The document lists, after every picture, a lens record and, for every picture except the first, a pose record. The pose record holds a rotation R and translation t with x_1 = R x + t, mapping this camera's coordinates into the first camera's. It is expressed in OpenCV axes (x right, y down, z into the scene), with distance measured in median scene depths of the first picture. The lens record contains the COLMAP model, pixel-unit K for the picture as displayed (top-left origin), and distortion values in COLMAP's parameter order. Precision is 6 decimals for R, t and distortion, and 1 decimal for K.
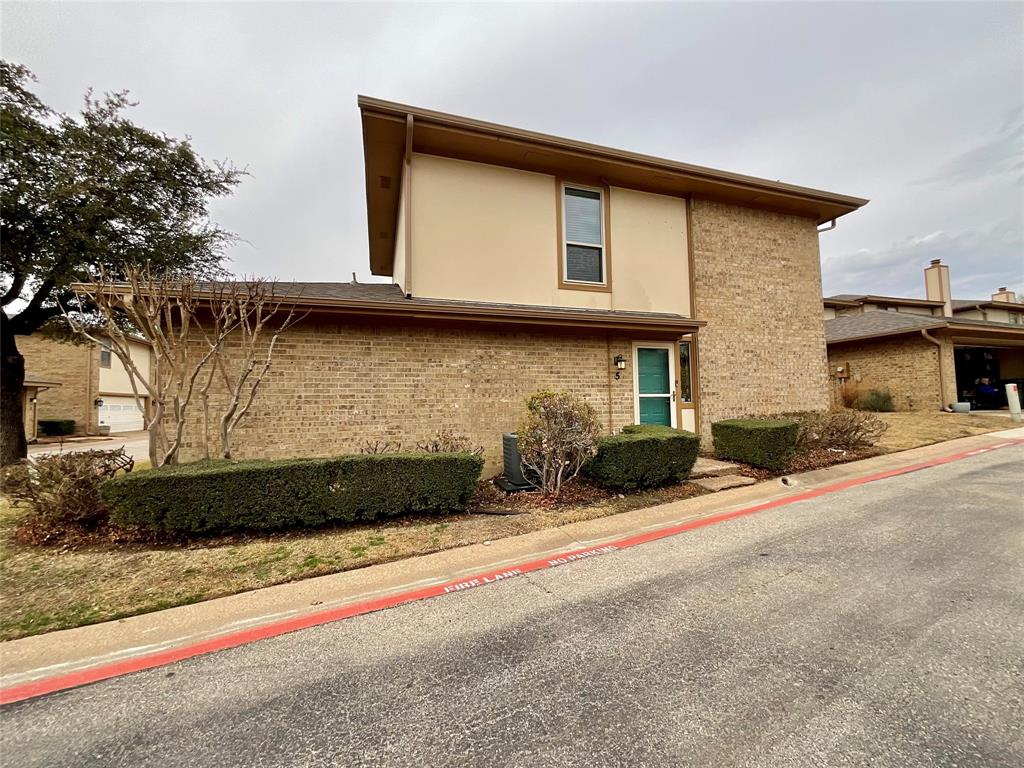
lens RADIAL K [[420.3, 0, 515.7], [0, 420.3, 386.2], [0, 0, 1]] dist [-0.000108, 0.000390]
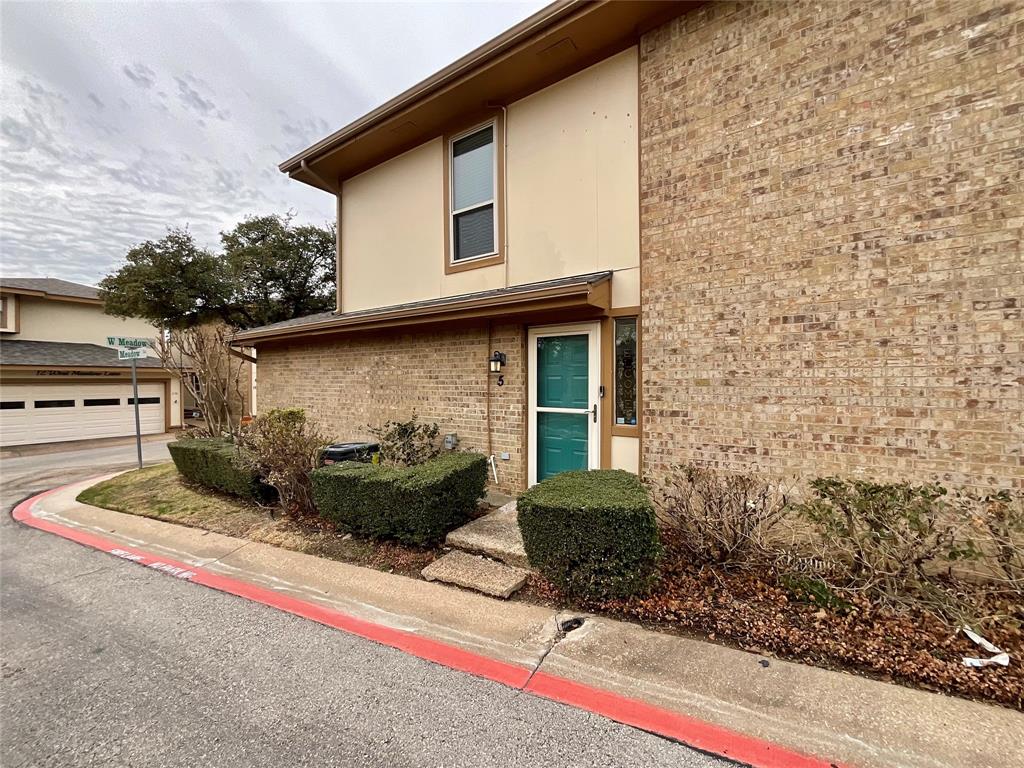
lens RADIAL K [[420.3, 0, 515.7], [0, 420.3, 386.2], [0, 0, 1]] dist [-0.000108, 0.000390]
pose [[0.593205, 0.026224, -0.804624, 0.829838], [0.031278, 0.997964, 0.055584, -0.053828], [0.804444, -0.058140, 0.591177, 0.592906]]
